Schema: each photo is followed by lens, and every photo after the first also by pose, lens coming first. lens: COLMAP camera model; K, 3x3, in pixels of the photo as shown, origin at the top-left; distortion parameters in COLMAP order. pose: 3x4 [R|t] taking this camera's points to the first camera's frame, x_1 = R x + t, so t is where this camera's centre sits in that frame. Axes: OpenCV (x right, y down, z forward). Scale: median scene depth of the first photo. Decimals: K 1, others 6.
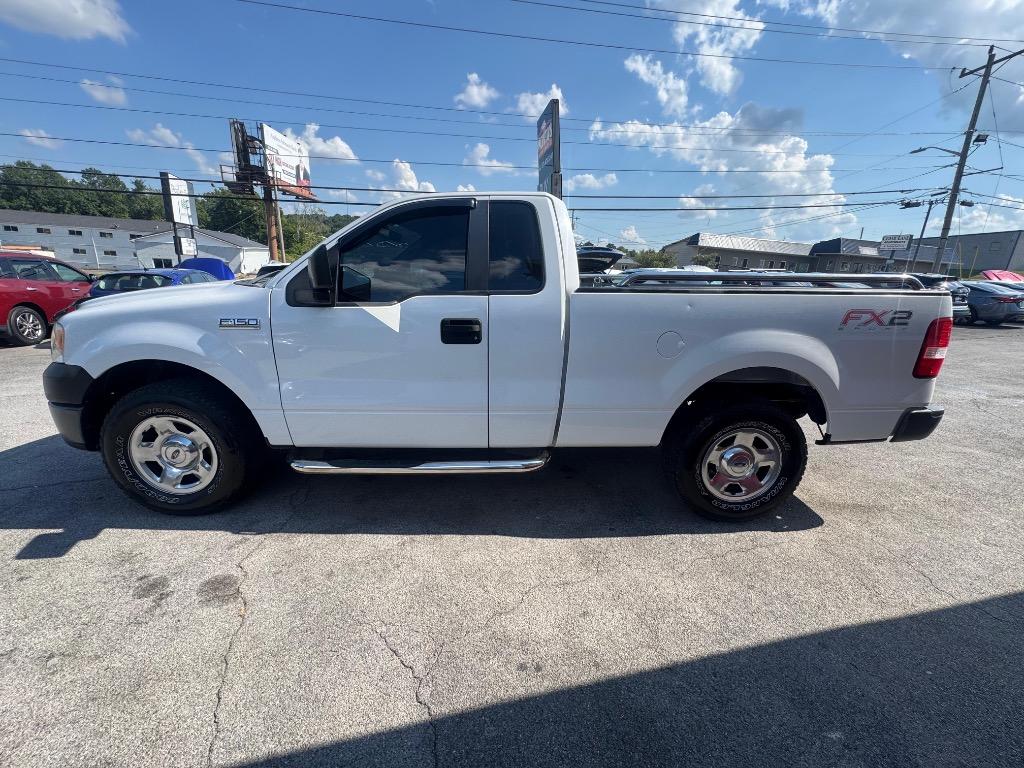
lens RADIAL K [[407.8, 0, 514.0], [0, 407.8, 375.7], [0, 0, 1]] dist [-0.000760, 0.001282]
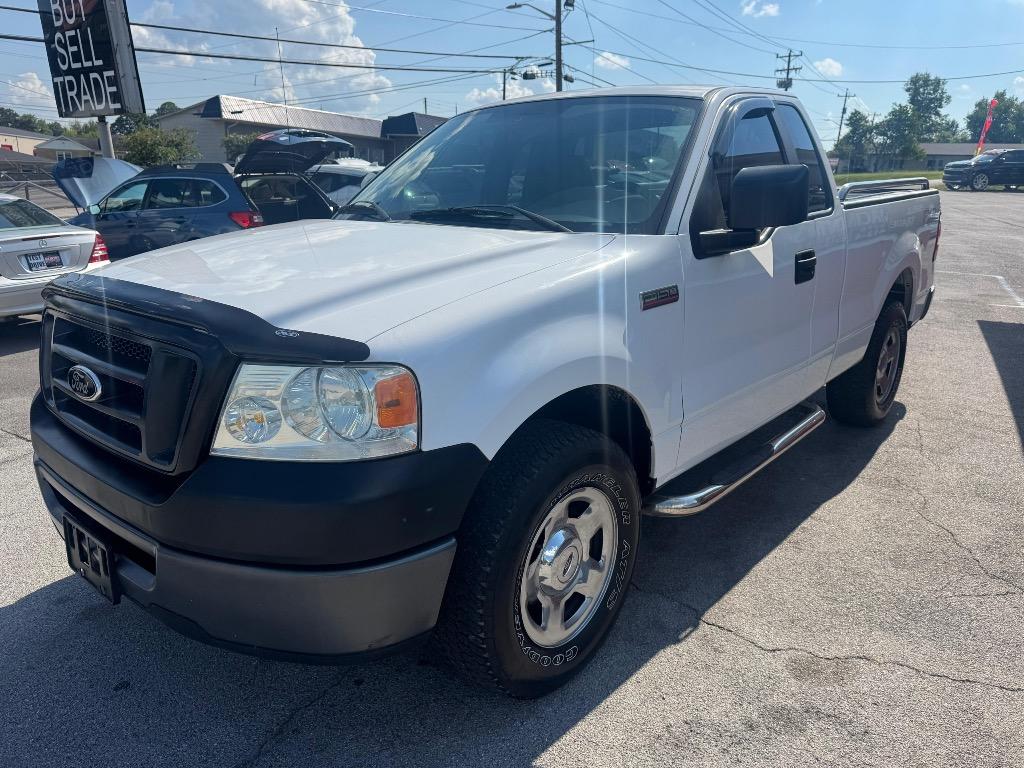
lens RADIAL K [[726.3, 0, 508.6], [0, 726.3, 375.8], [0, 0, 1]] dist [0.024967, -0.023865]
pose [[0.686263, -0.222267, 0.692561, -0.172044], [0.198985, 0.973213, 0.115162, -0.019433], [-0.699605, 0.058777, 0.712108, 0.043524]]
